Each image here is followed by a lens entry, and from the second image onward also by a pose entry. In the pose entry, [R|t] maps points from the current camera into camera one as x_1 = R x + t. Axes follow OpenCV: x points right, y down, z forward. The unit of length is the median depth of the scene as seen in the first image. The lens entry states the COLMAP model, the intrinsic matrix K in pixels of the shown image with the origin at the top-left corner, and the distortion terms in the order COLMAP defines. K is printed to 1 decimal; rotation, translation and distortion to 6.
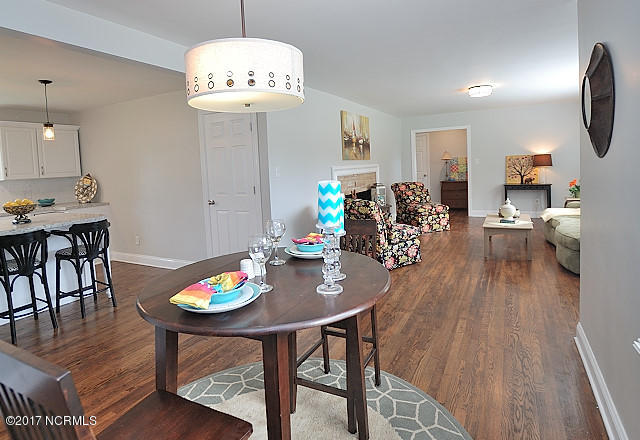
lens RADIAL K [[360.4, 0, 317.7], [0, 360.4, 187.3], [0, 0, 1]] dist [-0.039447, -0.000586]
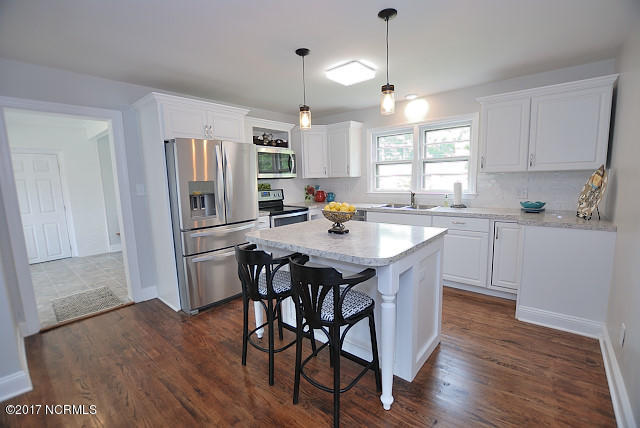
lens RADIAL K [[271.7, 0, 322.4], [0, 271.7, 215.2], [0, 0, 1]] dist [-0.031362, 0.000034]
pose [[-0.223404, 0.181993, -0.957585, -0.177520], [-0.020732, 0.981305, 0.191338, -0.033040], [0.974505, 0.062598, -0.215454, 0.724923]]
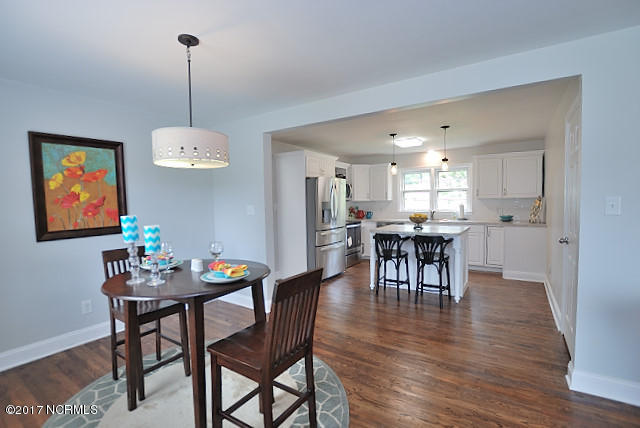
lens RADIAL K [[292.5, 0, 319.5], [0, 292.5, 217.1], [0, 0, 1]] dist [-0.031329, 0.000491]
pose [[-0.103748, 0.100368, -0.989526, 0.290029], [-0.037971, 0.993770, 0.104780, -0.041962], [0.993879, 0.048444, -0.099290, 0.464910]]
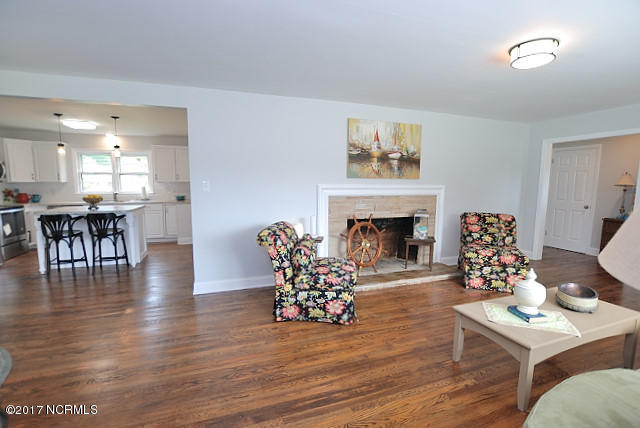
lens RADIAL K [[292.5, 0, 319.5], [0, 292.5, 217.1], [0, 0, 1]] dist [-0.031329, 0.000491]
pose [[0.735482, 0.128050, -0.665334, 0.535458], [-0.080340, 0.991533, 0.102020, -0.052530], [0.672765, -0.021581, 0.739542, 0.479639]]
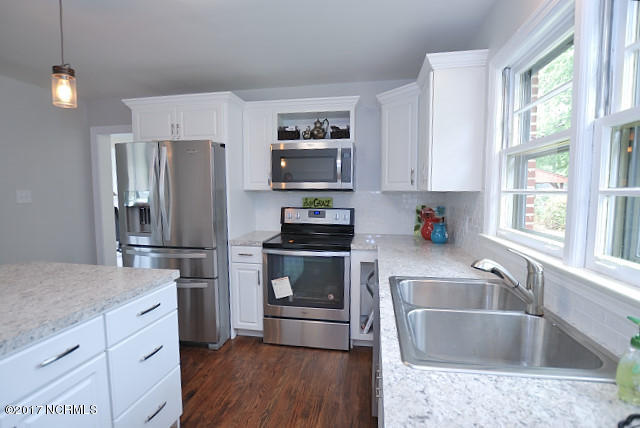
lens RADIAL K [[292.5, 0, 319.5], [0, 292.5, 217.1], [0, 0, 1]] dist [-0.031329, 0.000491]
pose [[-0.954671, 0.074961, -0.288068, -0.744088], [0.027637, 0.985912, 0.164965, -0.023908], [0.296376, 0.149526, -0.943294, 0.912154]]
